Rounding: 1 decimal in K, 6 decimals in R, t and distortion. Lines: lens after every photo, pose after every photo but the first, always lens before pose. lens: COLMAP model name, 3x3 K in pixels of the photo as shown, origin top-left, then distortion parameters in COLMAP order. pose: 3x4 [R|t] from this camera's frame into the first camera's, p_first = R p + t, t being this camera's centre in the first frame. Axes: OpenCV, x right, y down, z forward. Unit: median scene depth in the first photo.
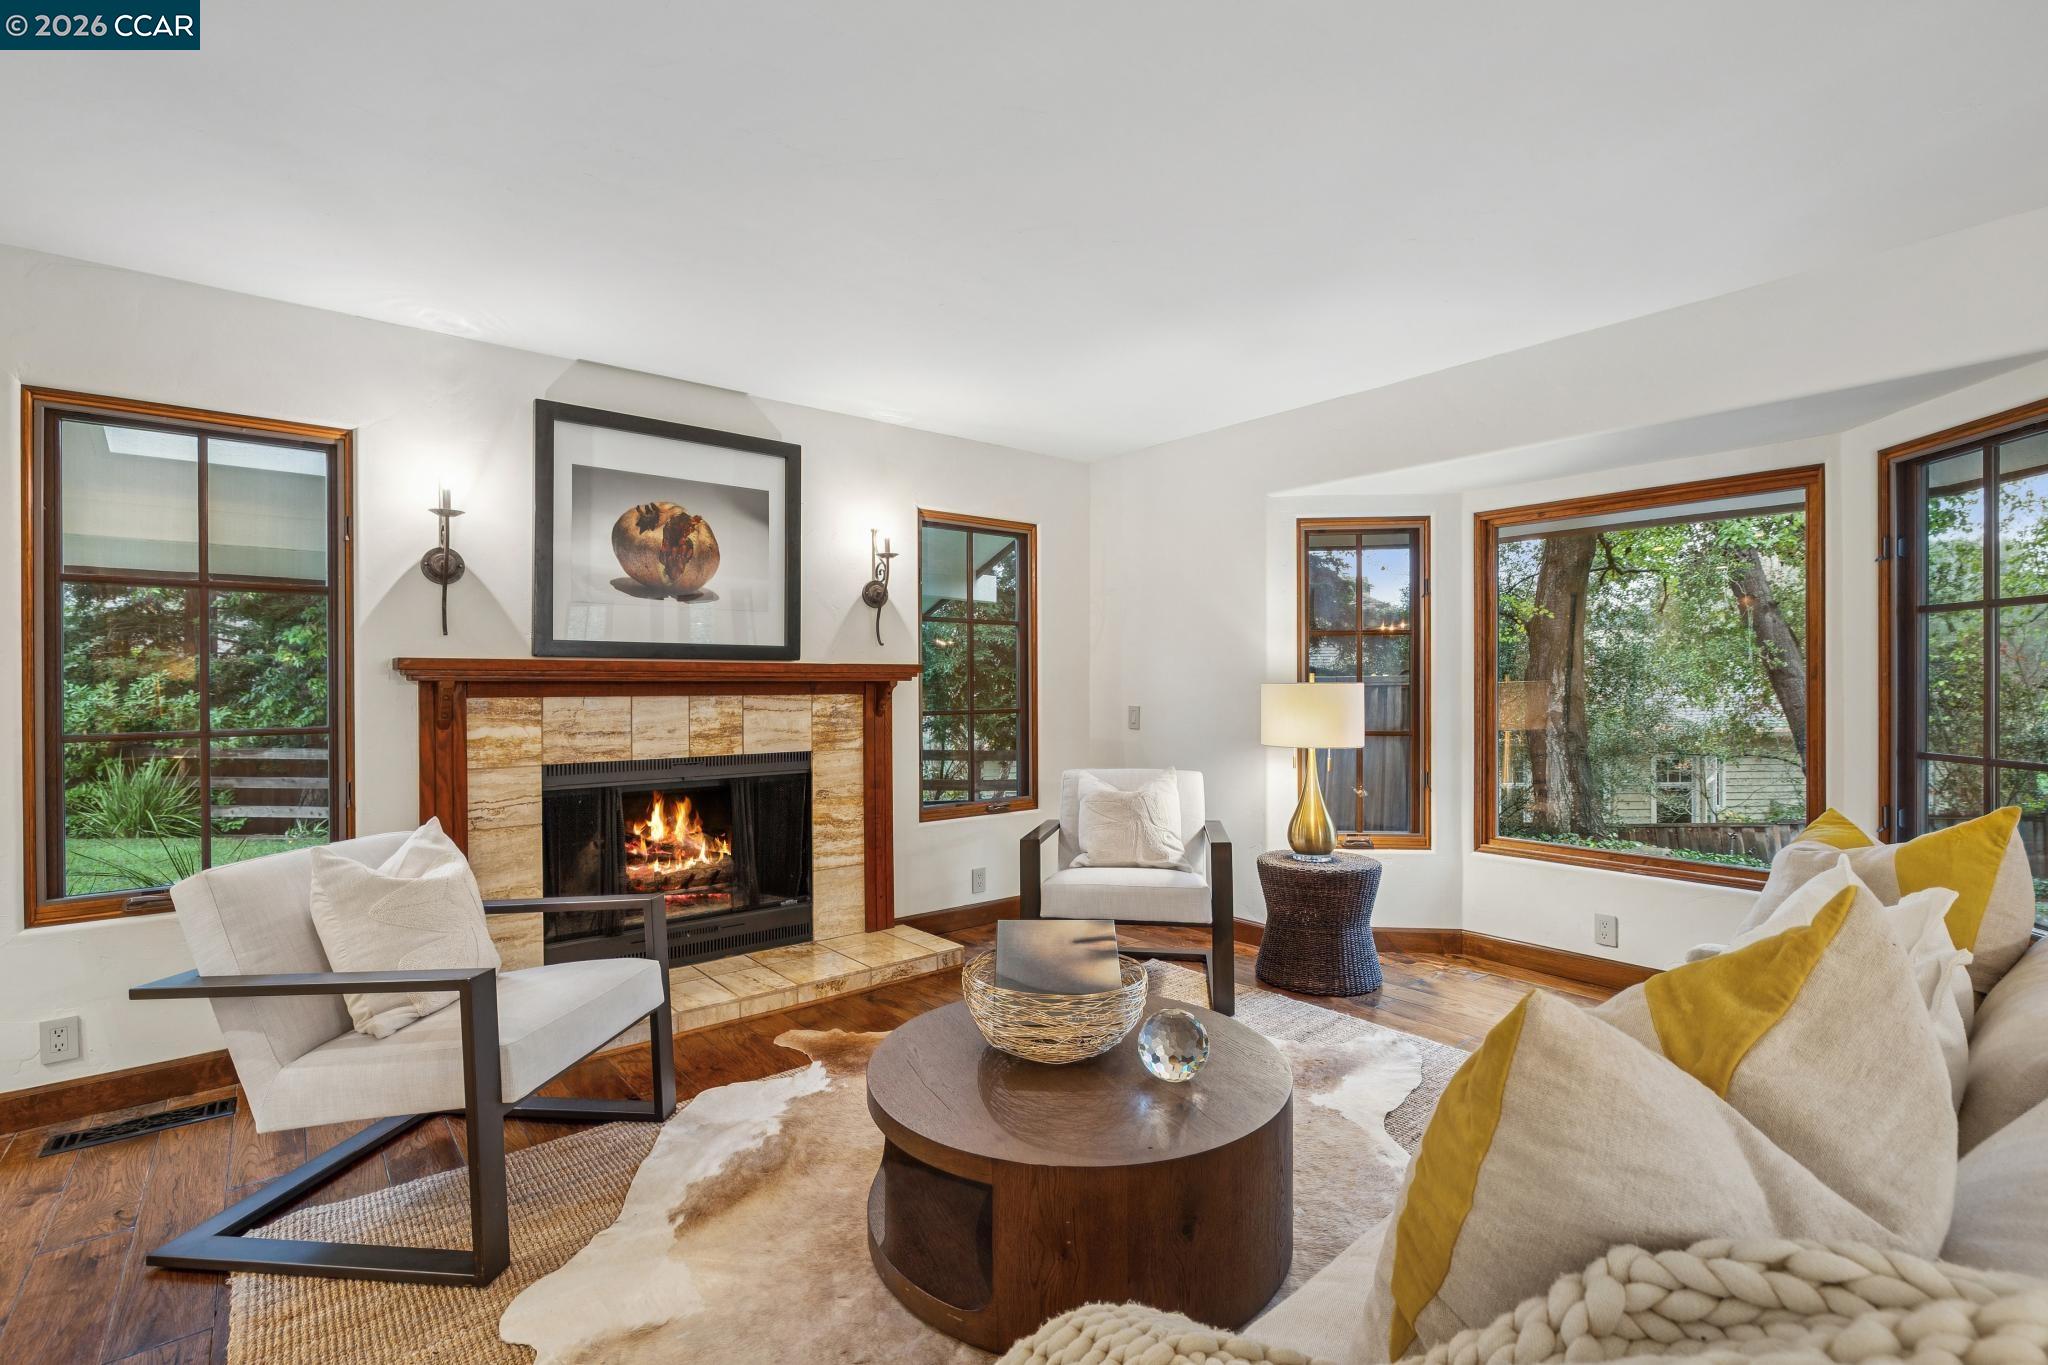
lens RADIAL K [[922.9, 0, 1023.9], [0, 922.9, 684.2], [0, 0, 1]] dist [-0.000352, -0.000144]
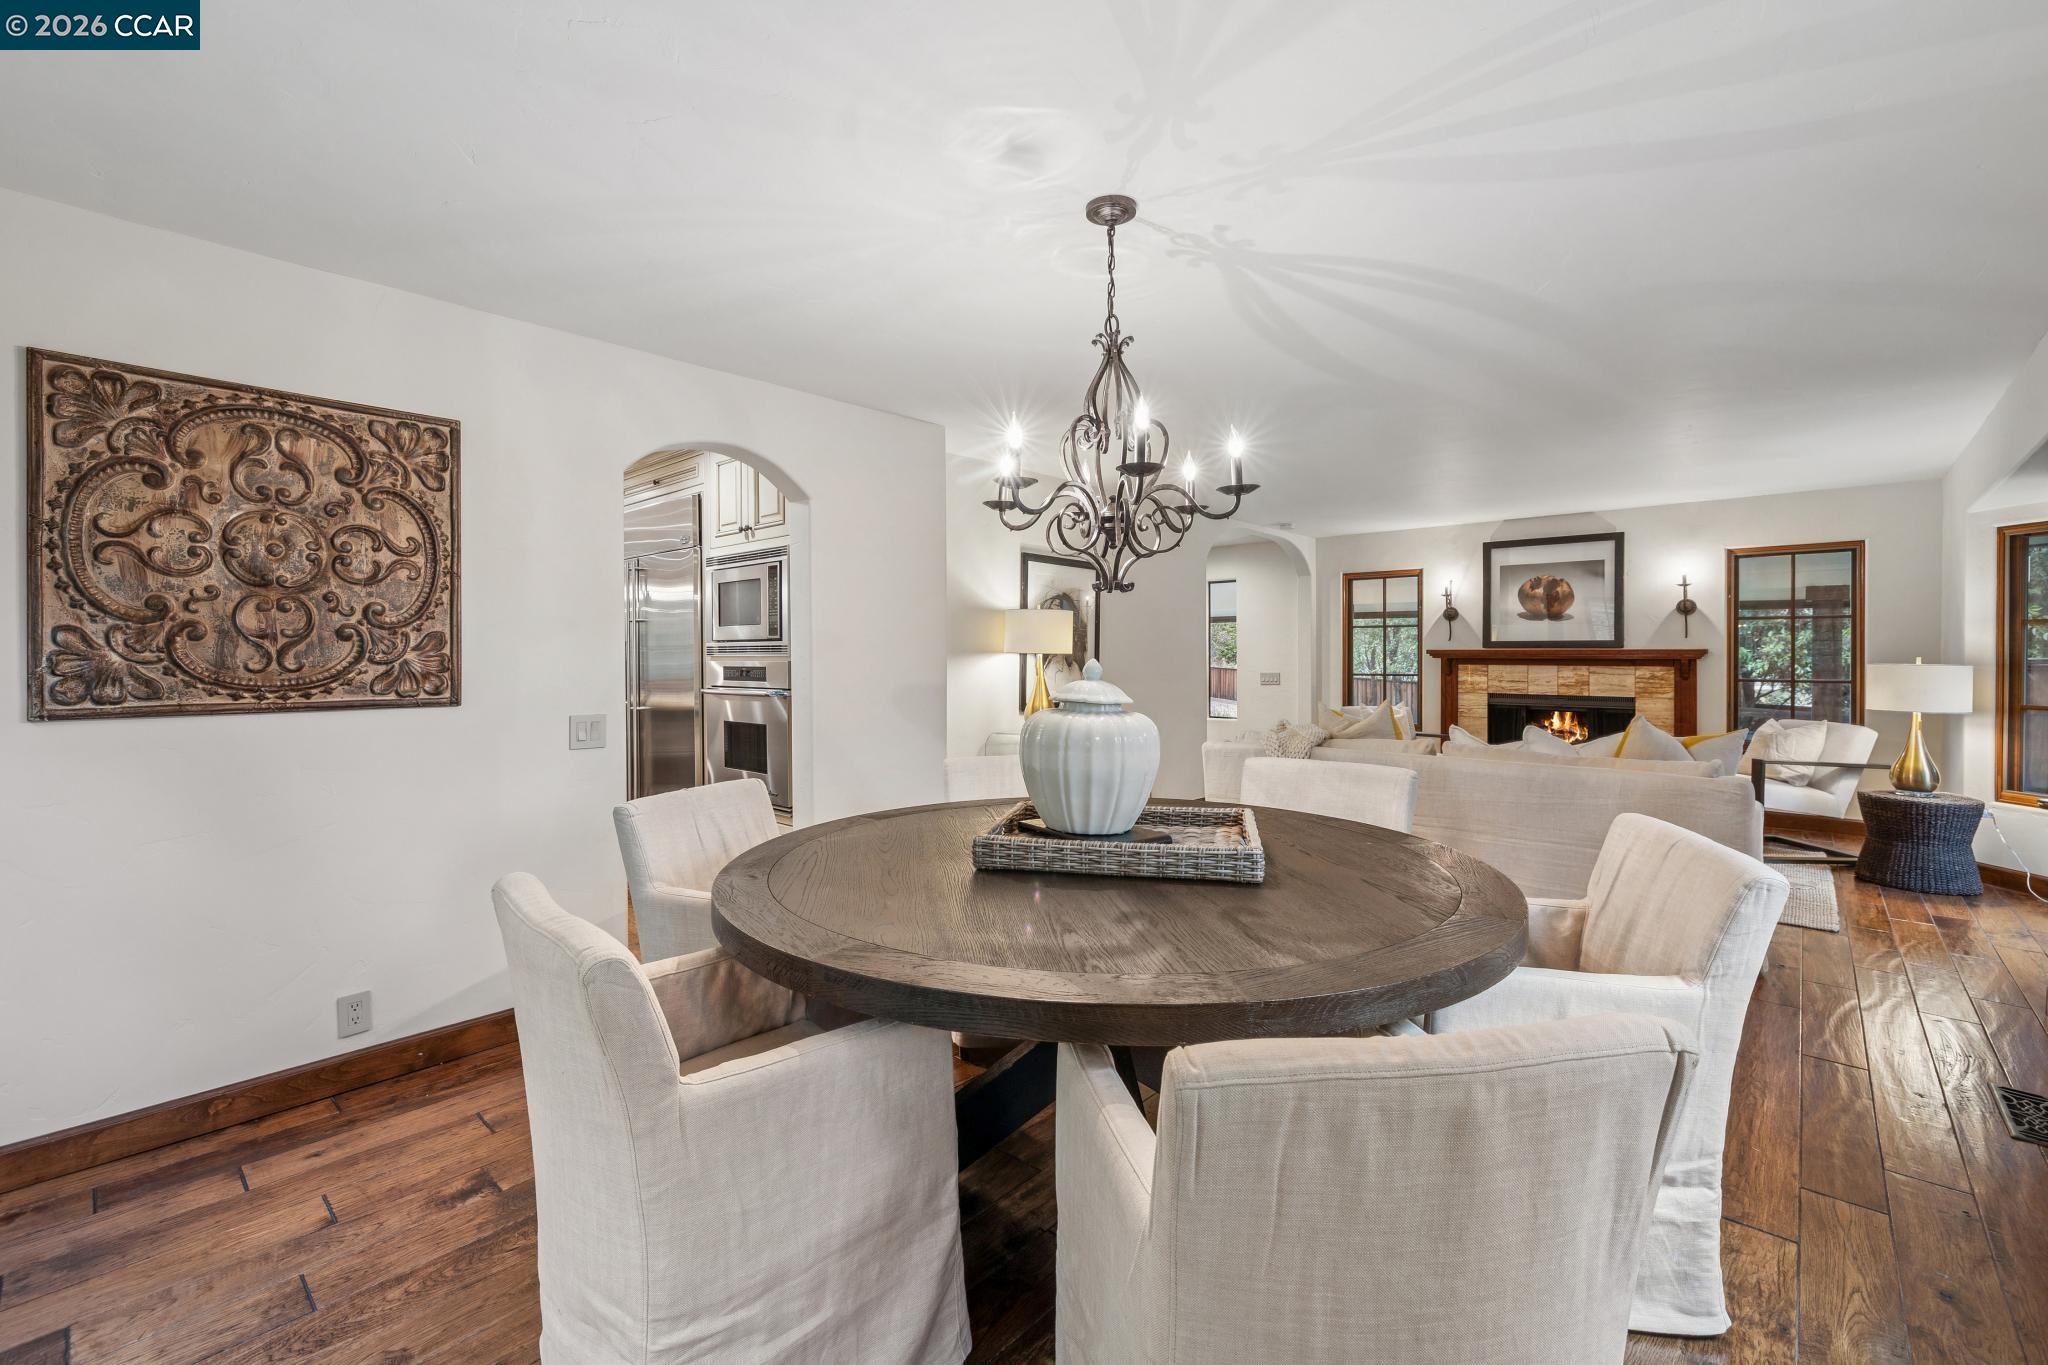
lens RADIAL K [[922.9, 0, 1024.0], [0, 922.9, 669.7], [0, 0, 1]] dist [-0.000352, -0.000144]
pose [[0.153669, 0.021443, -0.987890, 1.520727], [-0.001014, 0.999767, 0.021543, -0.022094], [0.988122, -0.002309, 0.153655, -0.514779]]
